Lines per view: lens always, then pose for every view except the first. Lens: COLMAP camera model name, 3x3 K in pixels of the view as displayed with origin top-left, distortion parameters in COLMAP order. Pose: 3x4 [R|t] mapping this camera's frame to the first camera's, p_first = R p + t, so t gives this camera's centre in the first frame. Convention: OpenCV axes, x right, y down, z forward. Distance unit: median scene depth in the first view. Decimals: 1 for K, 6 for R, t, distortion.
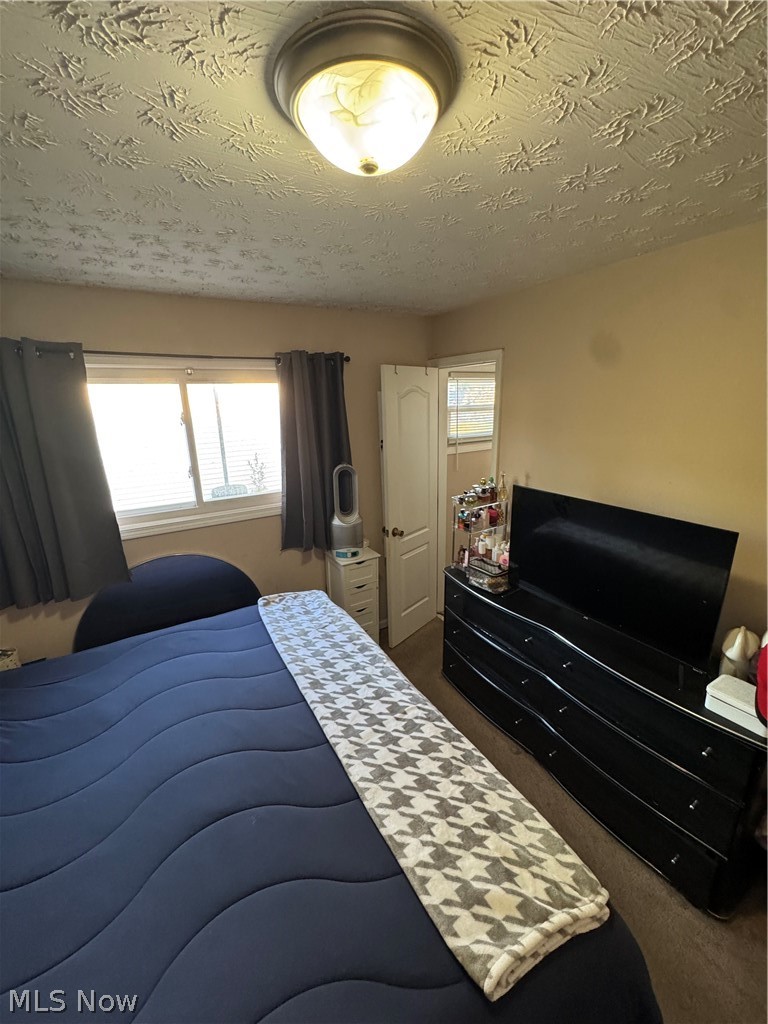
lens RADIAL K [[413.9, 0, 384.0], [0, 413.9, 512.0], [0, 0, 1]] dist [0.000094, 0.000011]
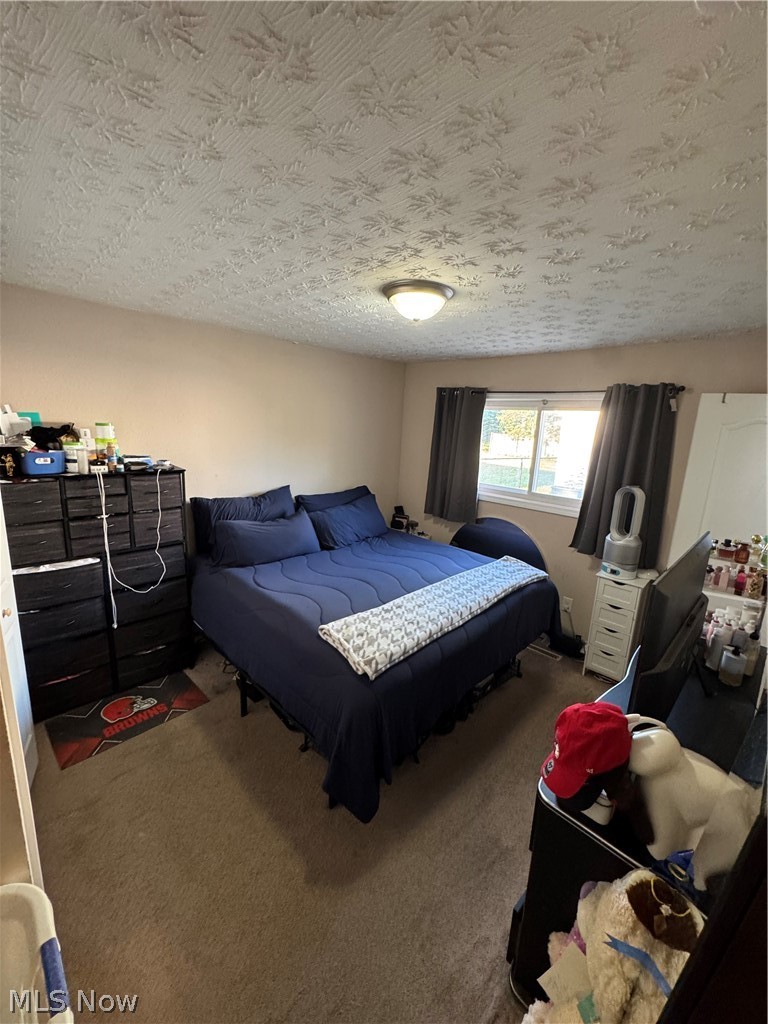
lens RADIAL K [[413.9, 0, 384.0], [0, 413.9, 512.0], [0, 0, 1]] dist [0.000094, 0.000011]
pose [[0.231146, 0.232899, -0.944632, 0.900031], [-0.307487, 0.938647, 0.156183, -0.030706], [0.923051, 0.254362, 0.288578, 0.141569]]
